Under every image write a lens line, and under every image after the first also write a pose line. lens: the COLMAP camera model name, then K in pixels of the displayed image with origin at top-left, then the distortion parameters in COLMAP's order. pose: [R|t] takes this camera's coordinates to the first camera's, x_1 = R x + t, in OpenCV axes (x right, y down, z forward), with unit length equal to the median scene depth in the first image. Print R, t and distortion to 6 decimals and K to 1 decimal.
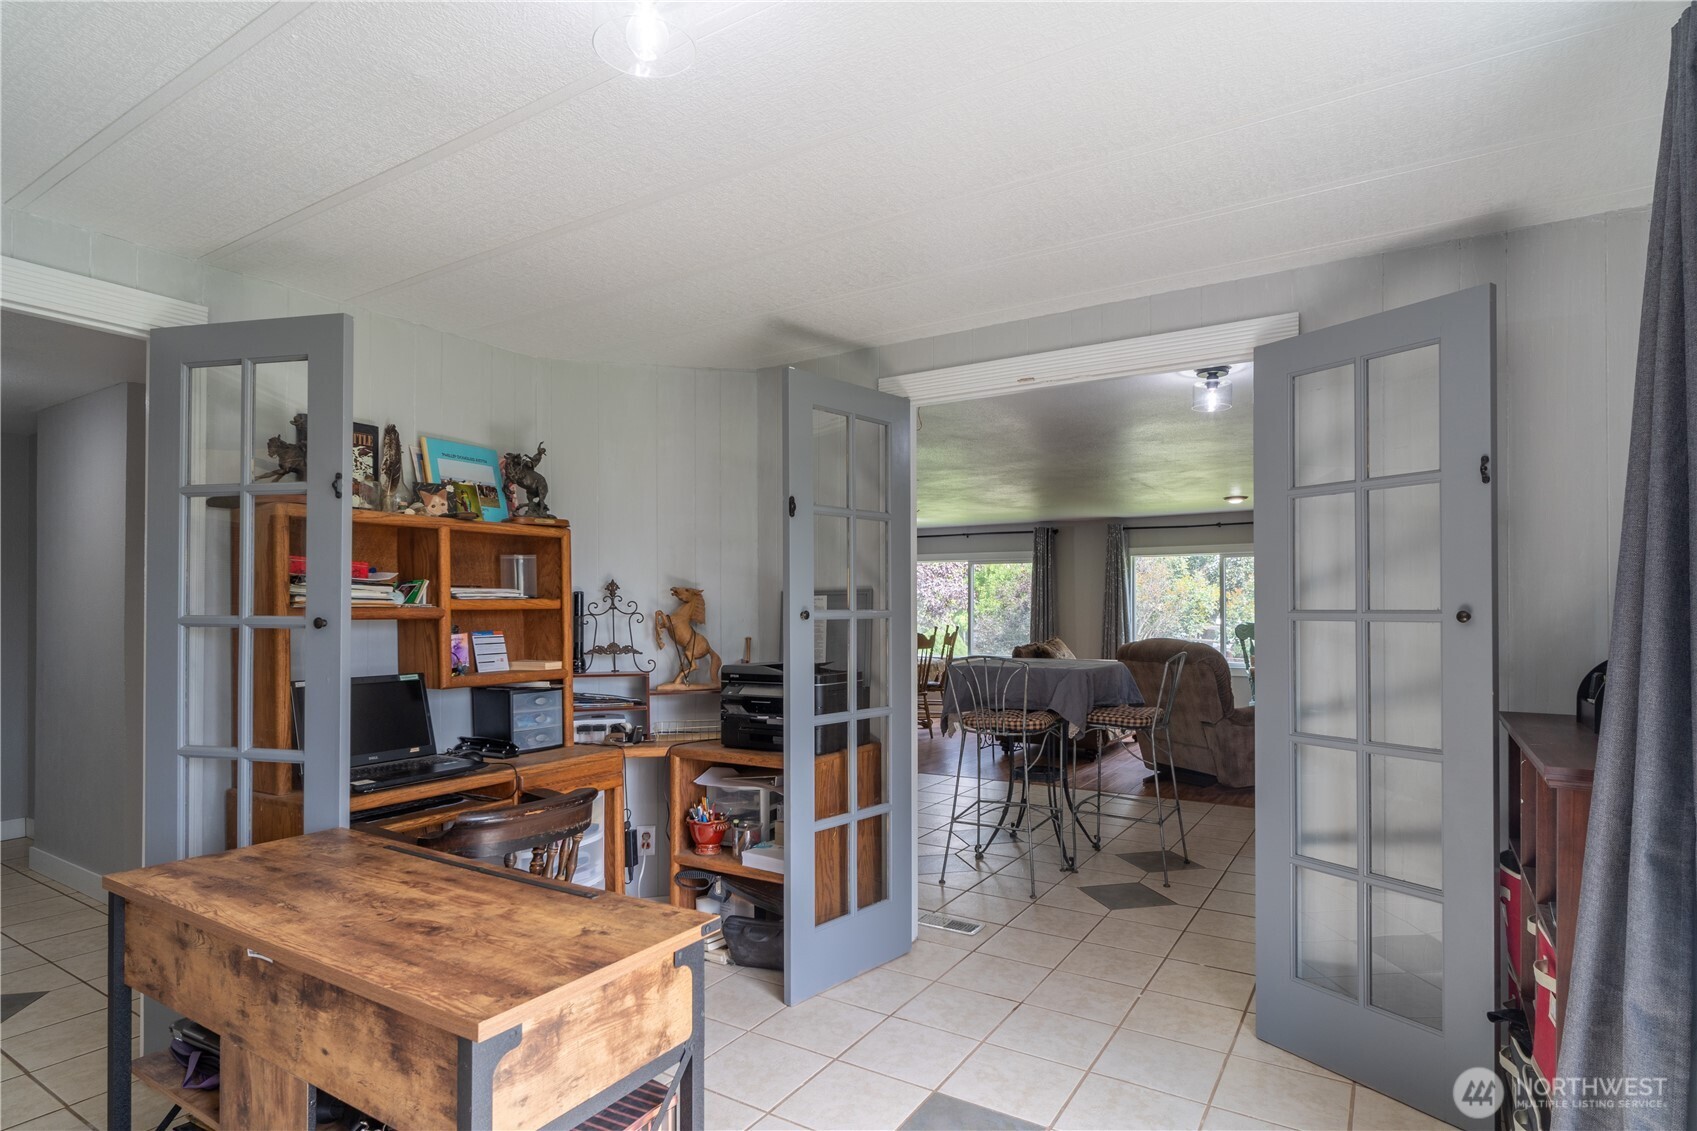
lens RADIAL K [[881.6, 0, 838.1], [0, 881.6, 596.7], [0, 0, 1]] dist [0.001378, 0.000182]
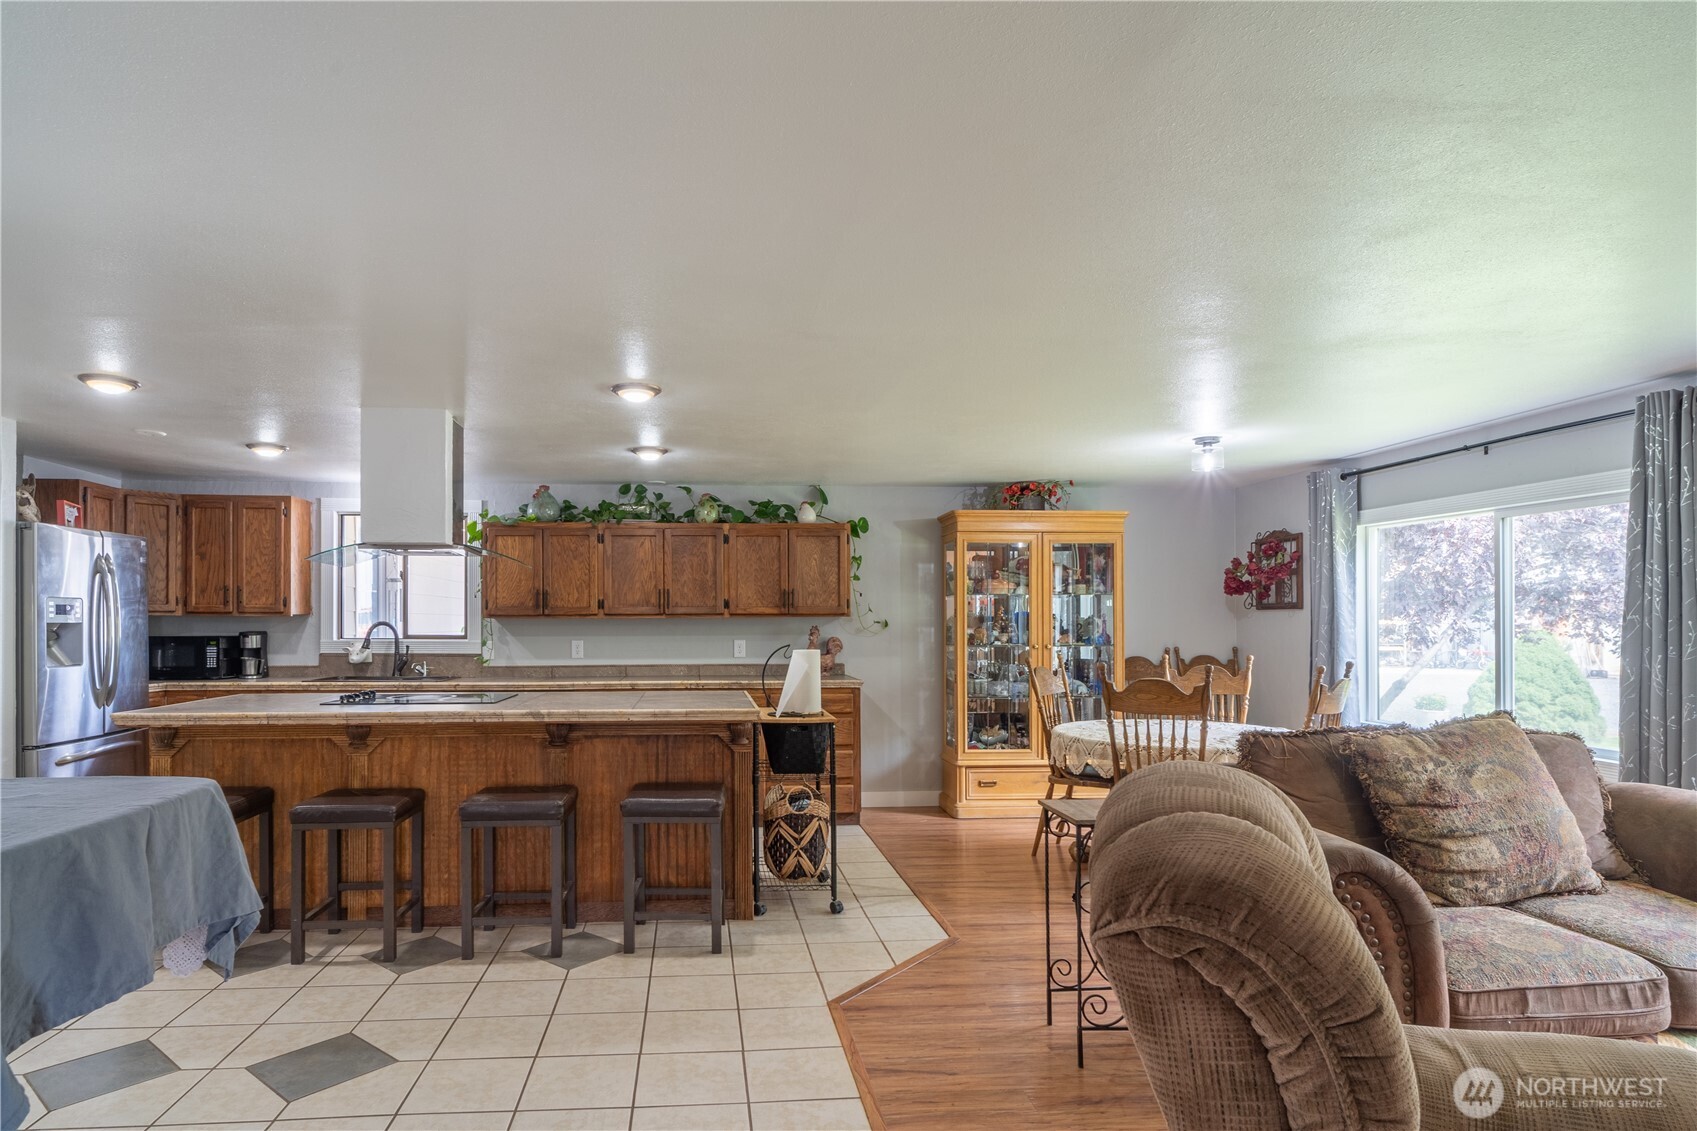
lens RADIAL K [[917.4, 0, 755.9], [0, 917.4, 613.6], [0, 0, 1]] dist [-0.001545, 0.000649]
pose [[0.606161, -0.005884, -0.795320, 0.503499], [0.011478, 0.999933, 0.001351, 0.007559], [0.795259, -0.009948, 0.606188, 0.818532]]
